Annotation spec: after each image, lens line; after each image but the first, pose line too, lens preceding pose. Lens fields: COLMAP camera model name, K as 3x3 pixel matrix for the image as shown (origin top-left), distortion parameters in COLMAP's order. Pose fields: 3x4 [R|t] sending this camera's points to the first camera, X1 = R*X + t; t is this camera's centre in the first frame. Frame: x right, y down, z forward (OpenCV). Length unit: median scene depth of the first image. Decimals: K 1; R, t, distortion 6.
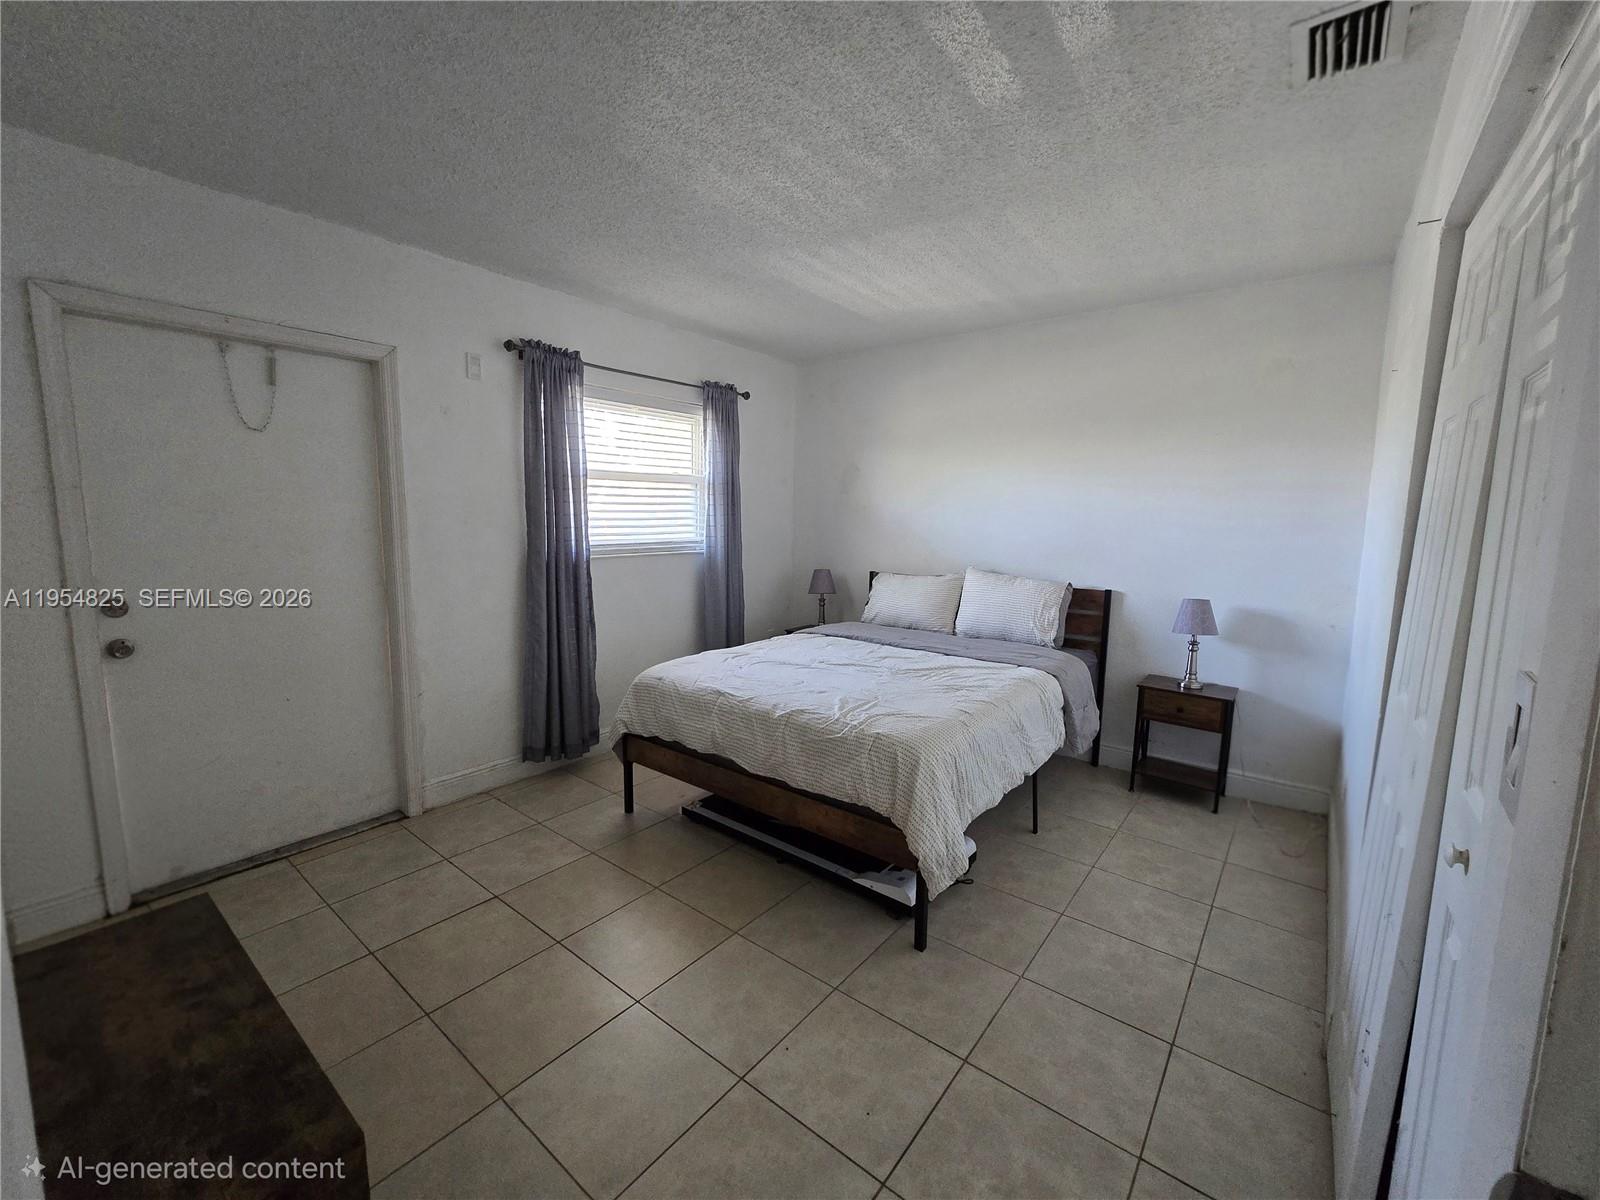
lens RADIAL K [[662.3, 0, 789.8], [0, 662.3, 590.6], [0, 0, 1]] dist [-0.004051, 0.001655]
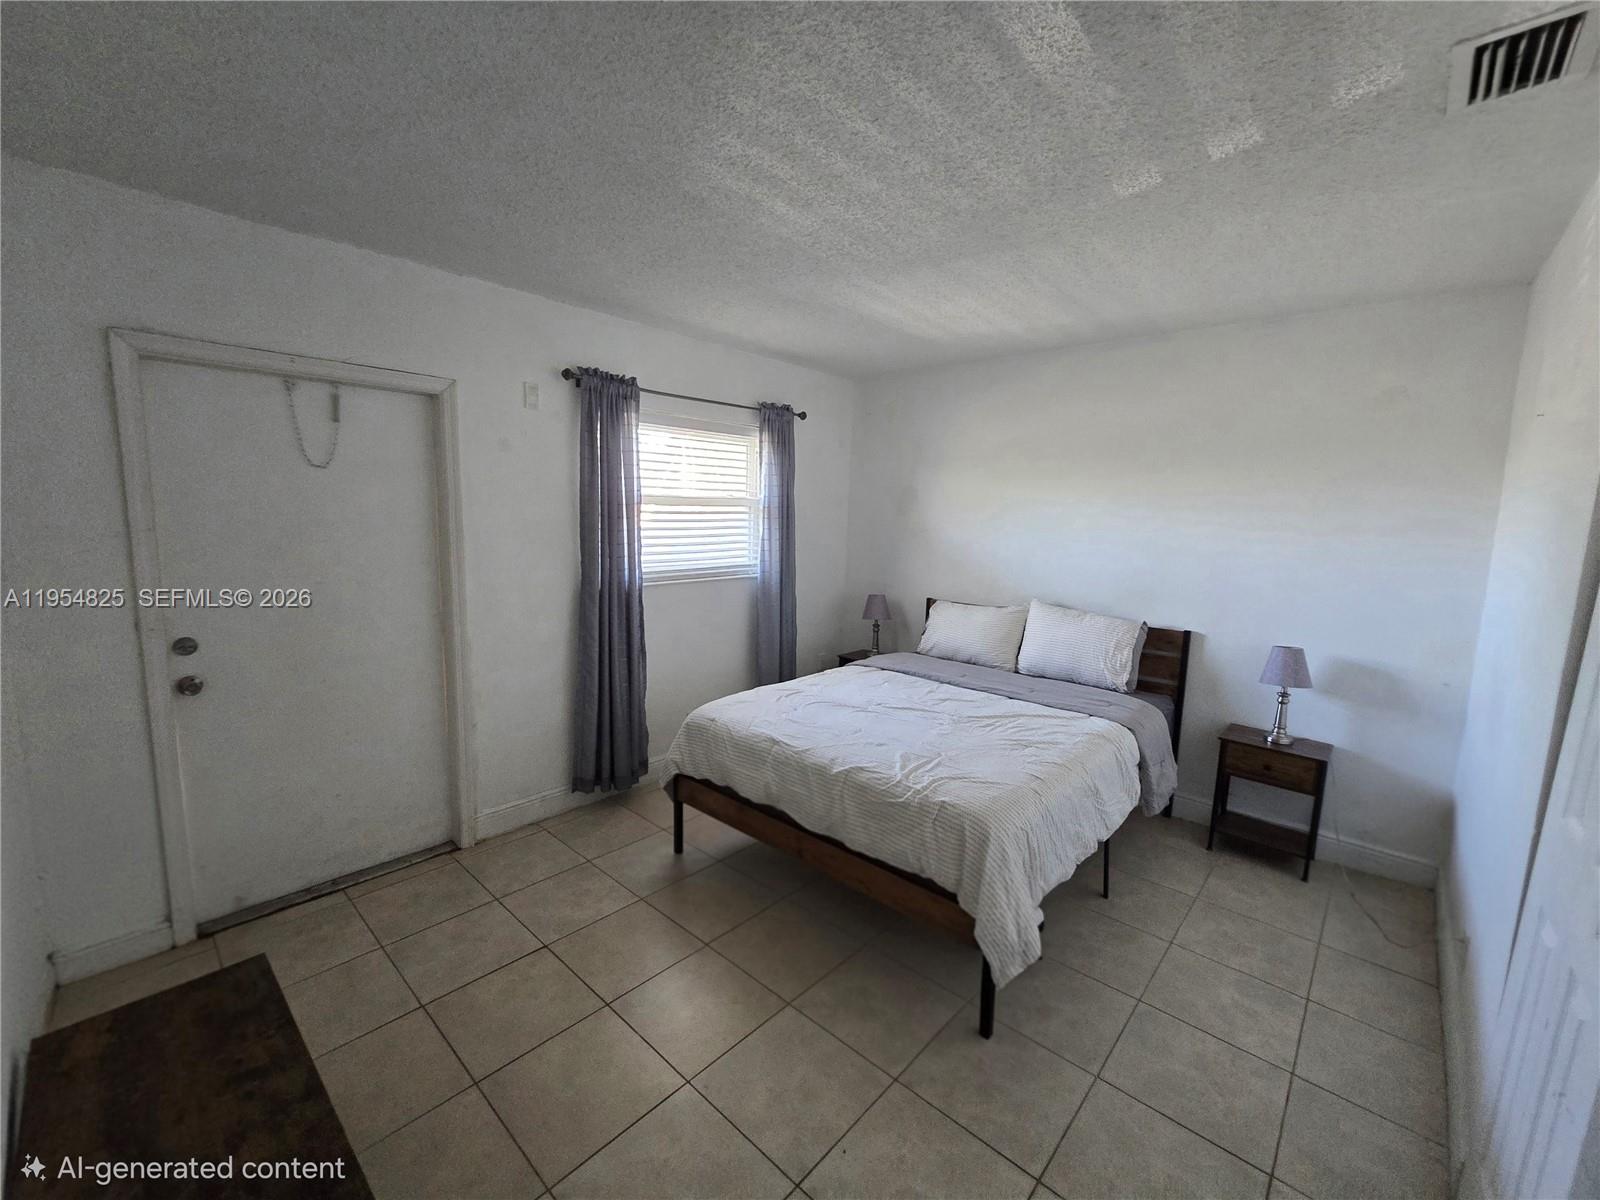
lens RADIAL K [[662.3, 0, 791.3], [0, 662.3, 589.5], [0, 0, 1]] dist [-0.004051, 0.001655]
pose [[0.997703, 0.019749, -0.064794, -0.021073], [-0.019388, 0.999793, 0.006203, -0.065695], [0.064903, -0.004932, 0.997879, 0.036626]]
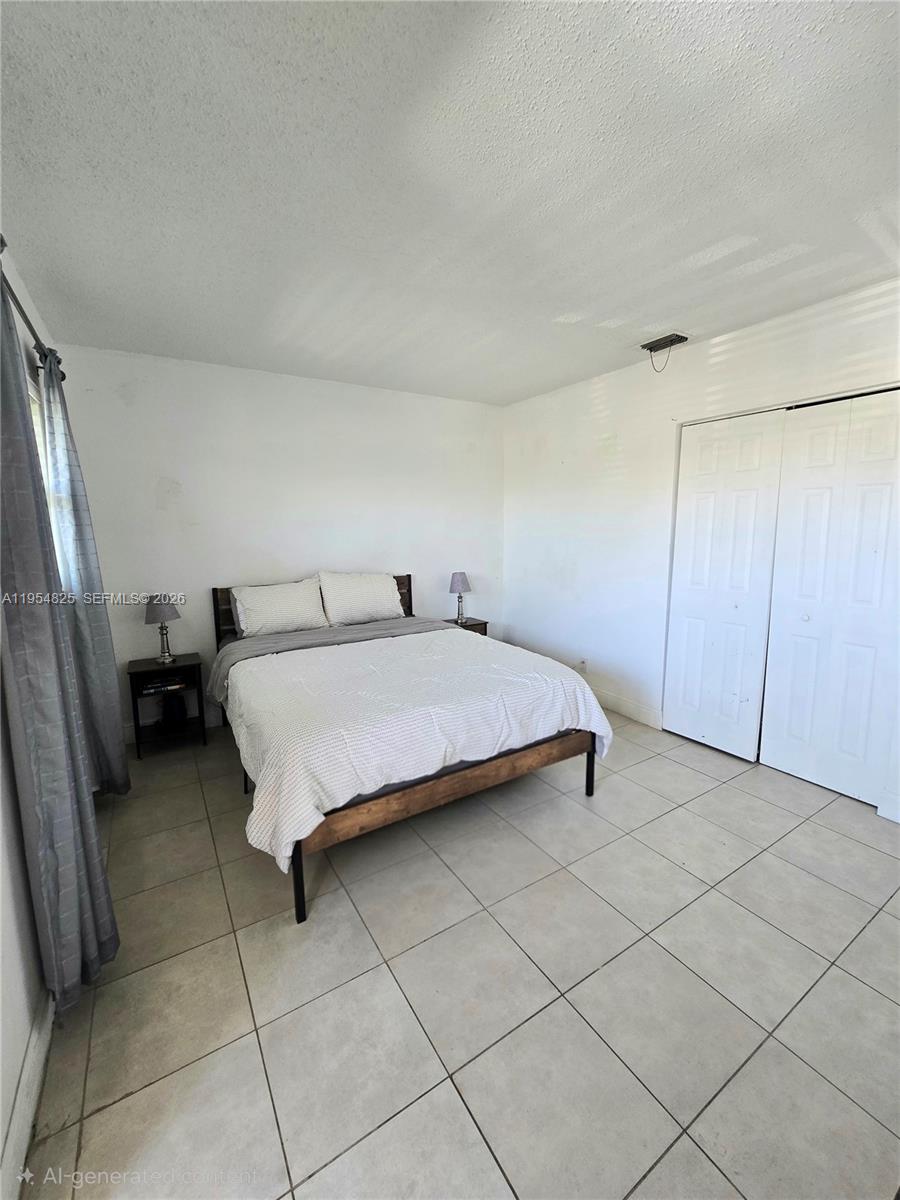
lens RADIAL K [[496.7, 0, 454.8], [0, 496.7, 592.7], [0, 0, 1]] dist [-0.004051, 0.001655]
pose [[0.309329, -0.146901, 0.939540, -0.711460], [0.123513, 0.985834, 0.113474, -0.094861], [-0.942900, 0.080944, 0.323091, 0.635949]]
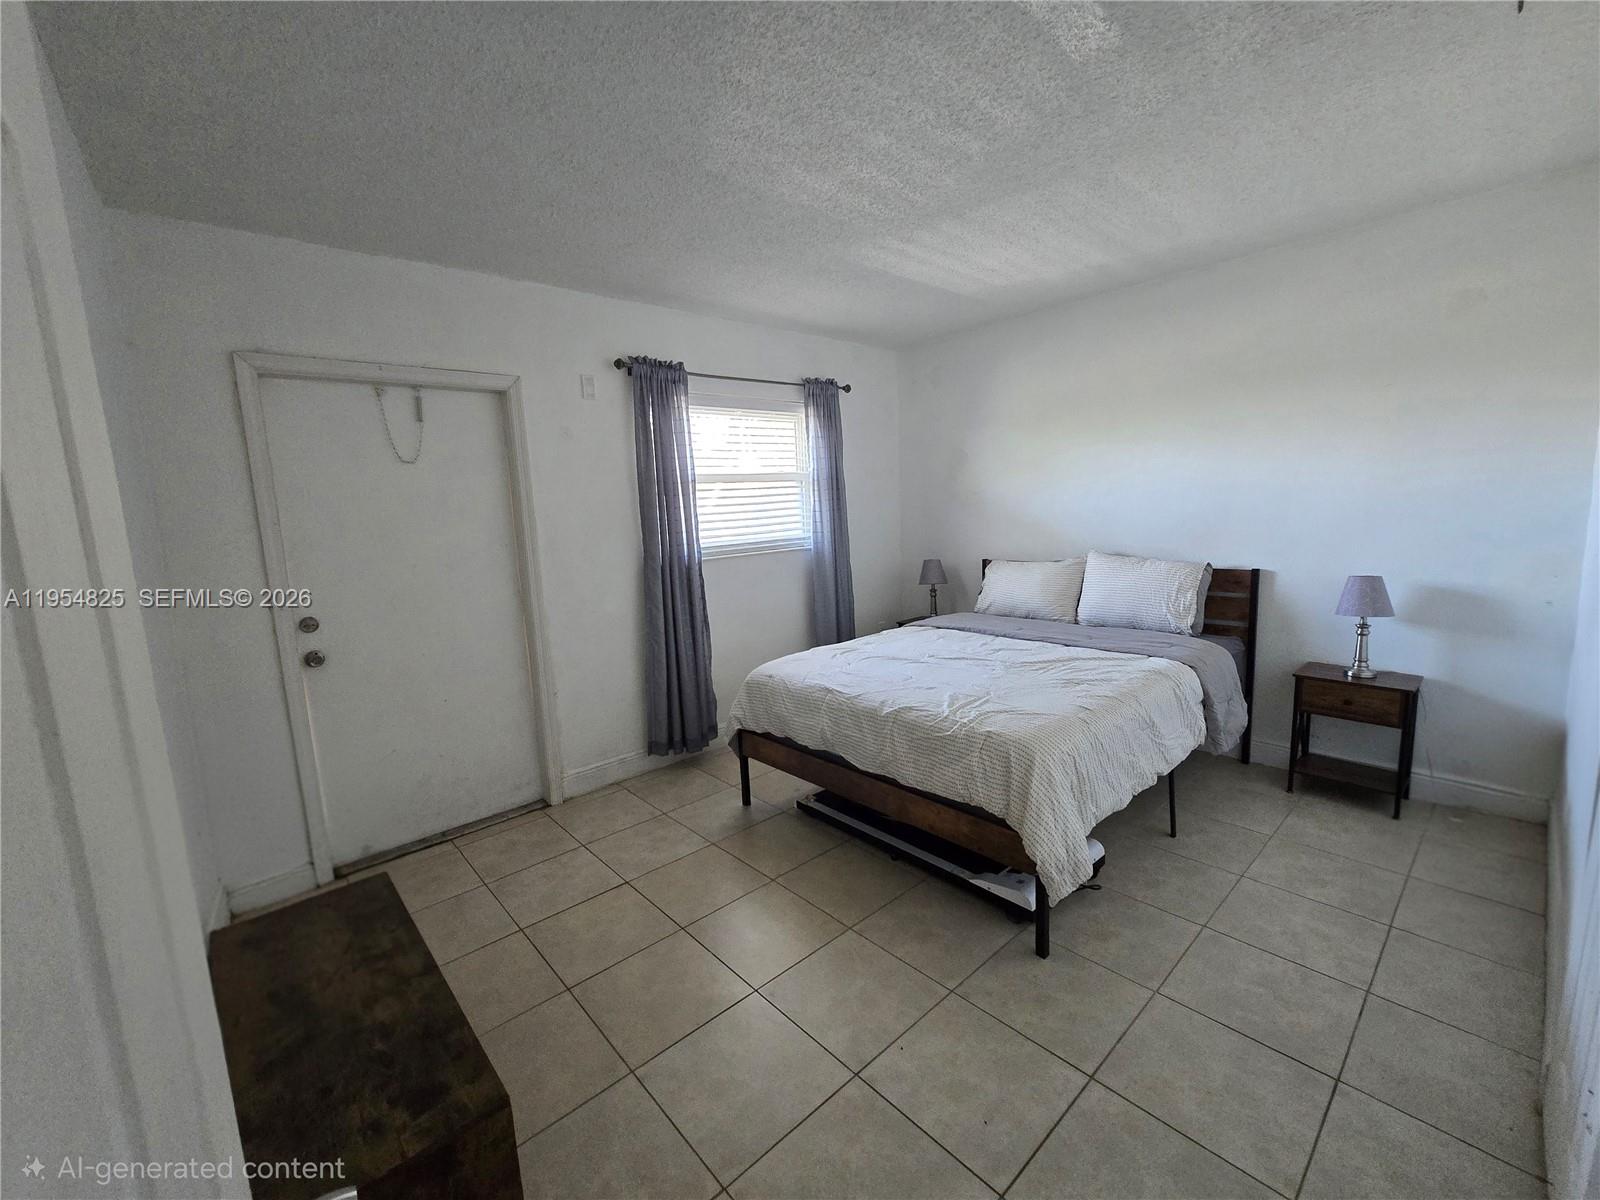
lens RADIAL K [[662.3, 0, 788.7], [0, 662.3, 590.0], [0, 0, 1]] dist [-0.004051, 0.001655]
pose [[0.983334, -0.037922, -0.177811, 0.018875], [0.040681, 0.999101, 0.011893, -0.010899], [0.177200, -0.018928, 0.983993, -0.000140]]
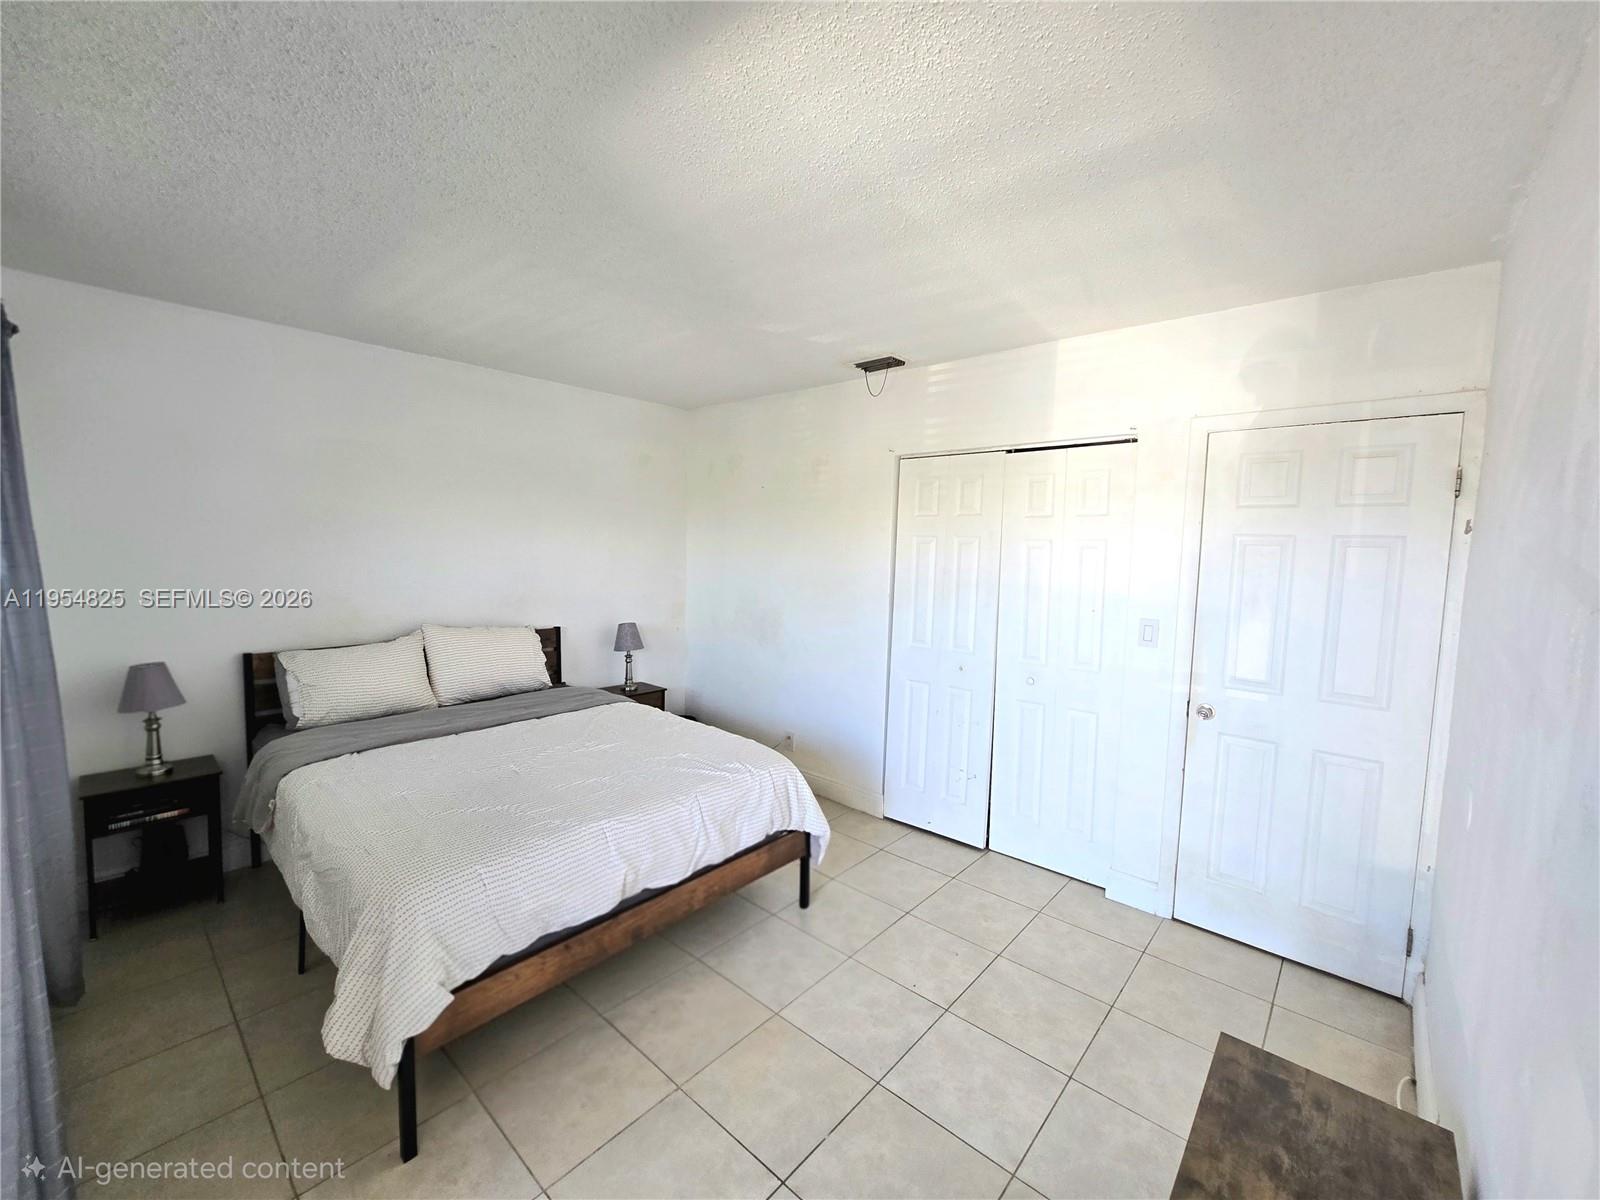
lens RADIAL K [[662.3, 0, 792.7], [0, 662.3, 590.5], [0, 0, 1]] dist [-0.004051, 0.001655]
pose [[0.040556, -0.083975, 0.995642, -0.757781], [0.094037, 0.992360, 0.079868, -0.140161], [-0.994742, 0.090388, 0.048143, 0.652486]]
